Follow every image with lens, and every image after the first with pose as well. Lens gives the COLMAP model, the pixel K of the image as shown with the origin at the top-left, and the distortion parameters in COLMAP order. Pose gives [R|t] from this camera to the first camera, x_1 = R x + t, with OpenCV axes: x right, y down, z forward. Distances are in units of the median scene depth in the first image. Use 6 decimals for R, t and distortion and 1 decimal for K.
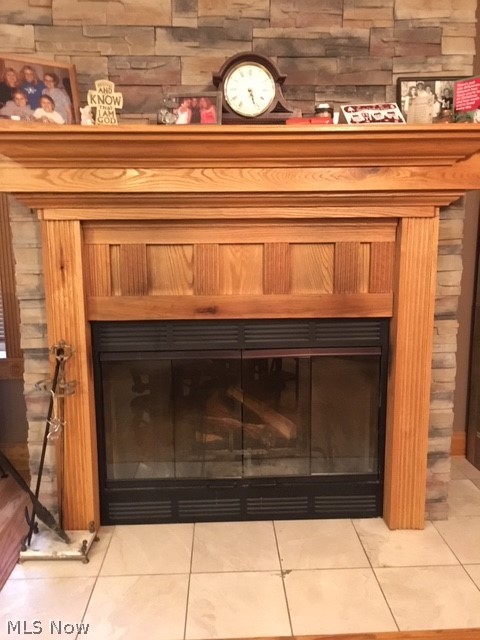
lens RADIAL K [[549.0, 0, 238.6], [0, 549.0, 318.7], [0, 0, 1]] dist [0.081277, -0.094264]
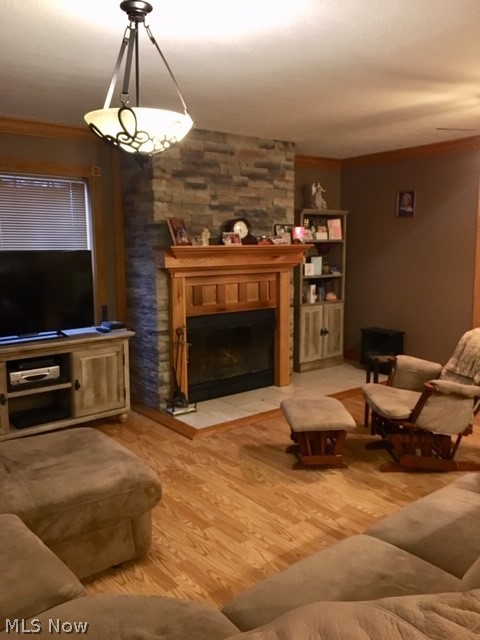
lens RADIAL K [[549.0, 0, 241.5], [0, 549.0, 320.4], [0, 0, 1]] dist [0.081277, -0.094264]
pose [[0.807963, -0.079749, 0.583812, -1.541612], [0.100212, 0.994962, -0.002775, 0.053186], [-0.580649, 0.060747, 0.811884, -1.173399]]
